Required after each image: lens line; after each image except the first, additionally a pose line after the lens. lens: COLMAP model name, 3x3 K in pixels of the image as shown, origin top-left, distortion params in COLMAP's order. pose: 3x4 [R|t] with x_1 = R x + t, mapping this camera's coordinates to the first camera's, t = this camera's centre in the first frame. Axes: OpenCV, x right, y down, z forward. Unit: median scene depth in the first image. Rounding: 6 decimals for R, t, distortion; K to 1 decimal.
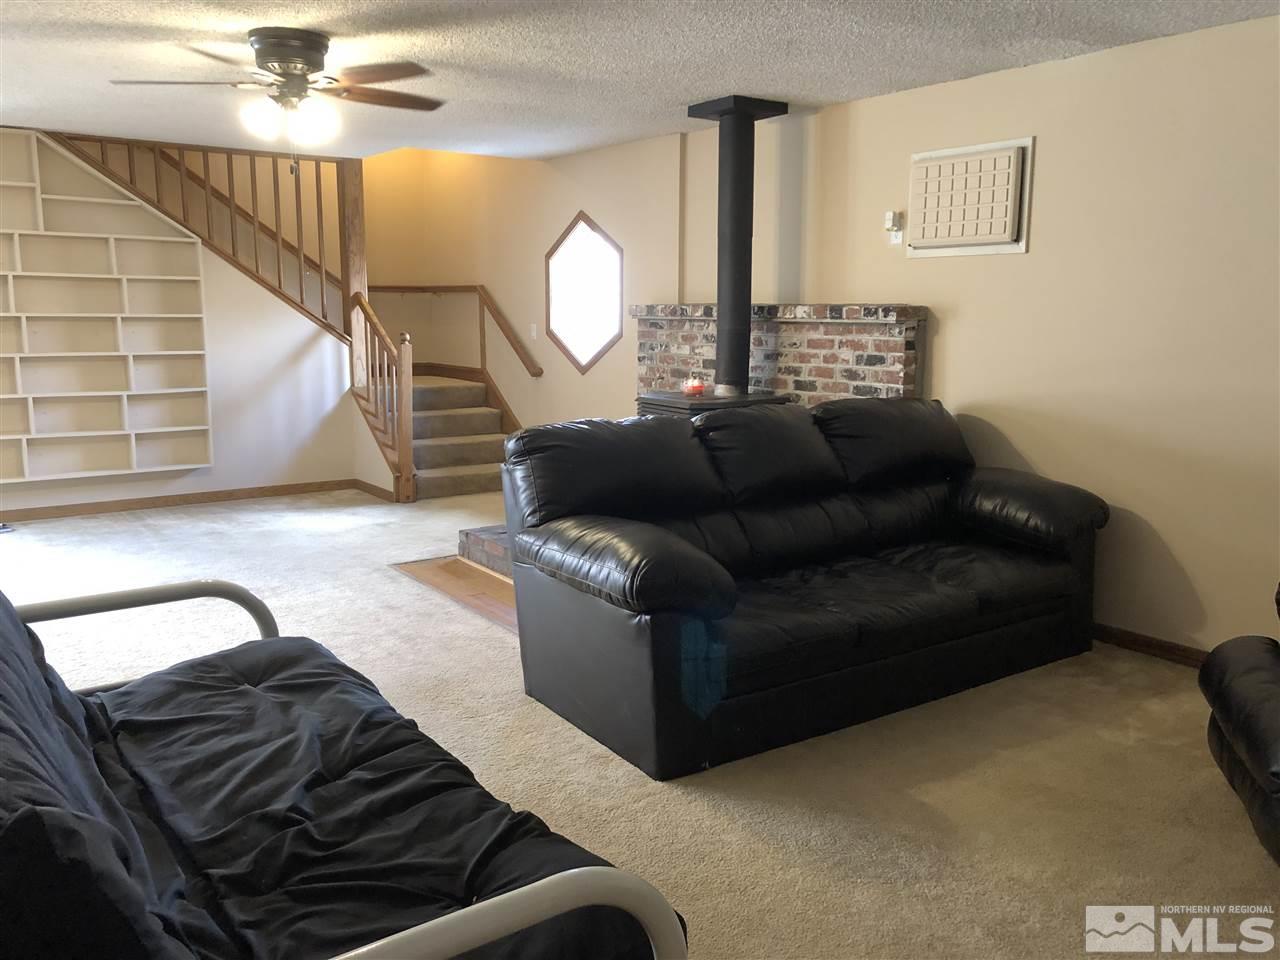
lens RADIAL K [[1043.8, 0, 642.0], [0, 1043.8, 472.0], [0, 0, 1]] dist [0.055992, -0.060658]
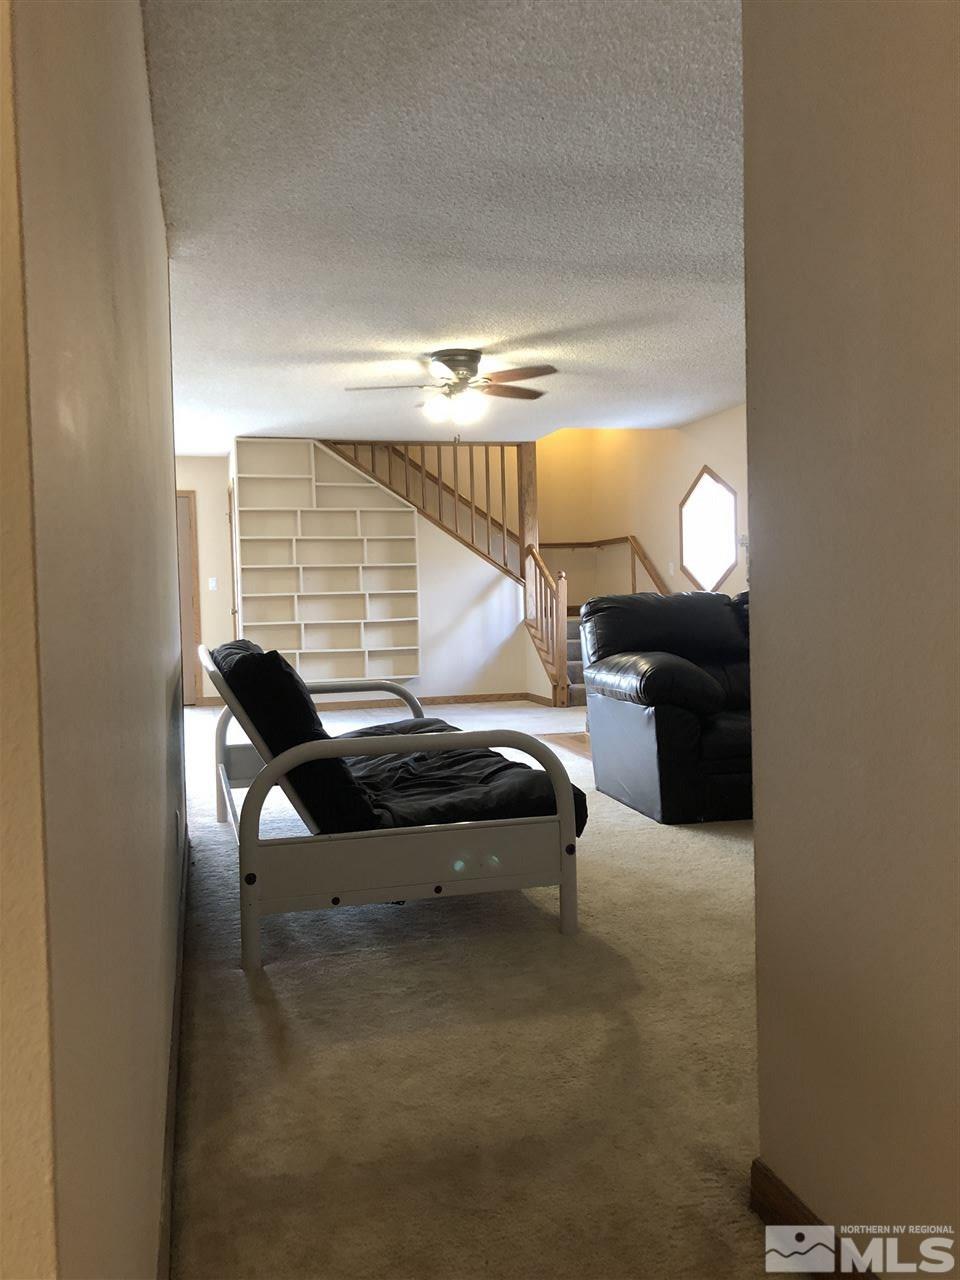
lens RADIAL K [[1043.8, 0, 462.0], [0, 1043.8, 637.1], [0, 0, 1]] dist [0.055992, -0.060658]
pose [[0.928808, -0.017269, -0.370158, 0.137807], [-0.025300, 0.993627, -0.109838, 0.095433], [0.369696, 0.111384, 0.922452, -0.212056]]
